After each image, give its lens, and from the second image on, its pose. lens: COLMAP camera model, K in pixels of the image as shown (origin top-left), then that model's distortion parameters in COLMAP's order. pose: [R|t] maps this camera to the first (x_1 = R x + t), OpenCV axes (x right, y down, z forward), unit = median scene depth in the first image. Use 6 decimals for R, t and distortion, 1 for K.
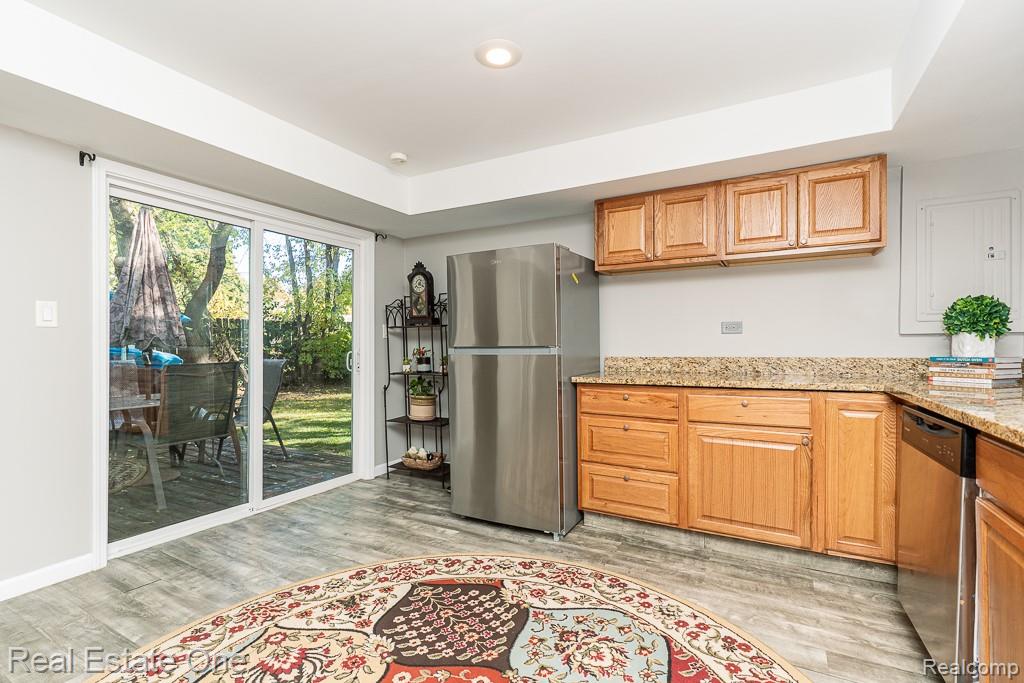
lens RADIAL K [[472.5, 0, 515.0], [0, 472.5, 346.5], [0, 0, 1]] dist [-0.001532, 0.000050]
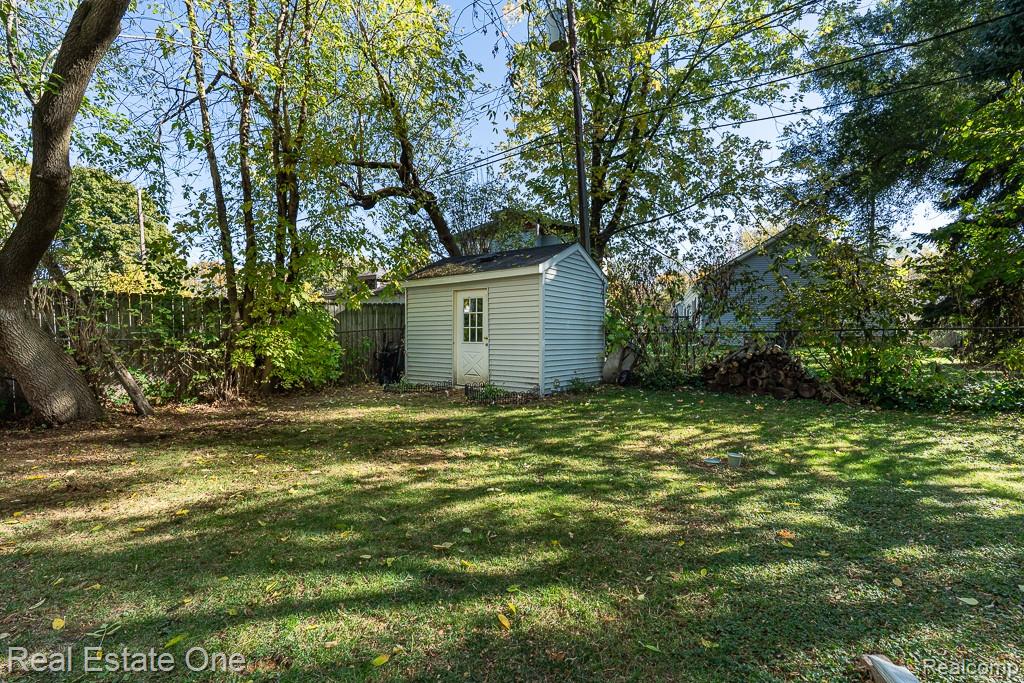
lens RADIAL K [[472.5, 0, 510.3], [0, 472.5, 342.0], [0, 0, 1]] dist [-0.001532, 0.000050]
pose [[0.996023, 0.009919, 0.088539, -0.136358], [-0.011114, 0.999853, 0.013018, -0.008199], [-0.088397, -0.013951, 0.995988, 0.322750]]
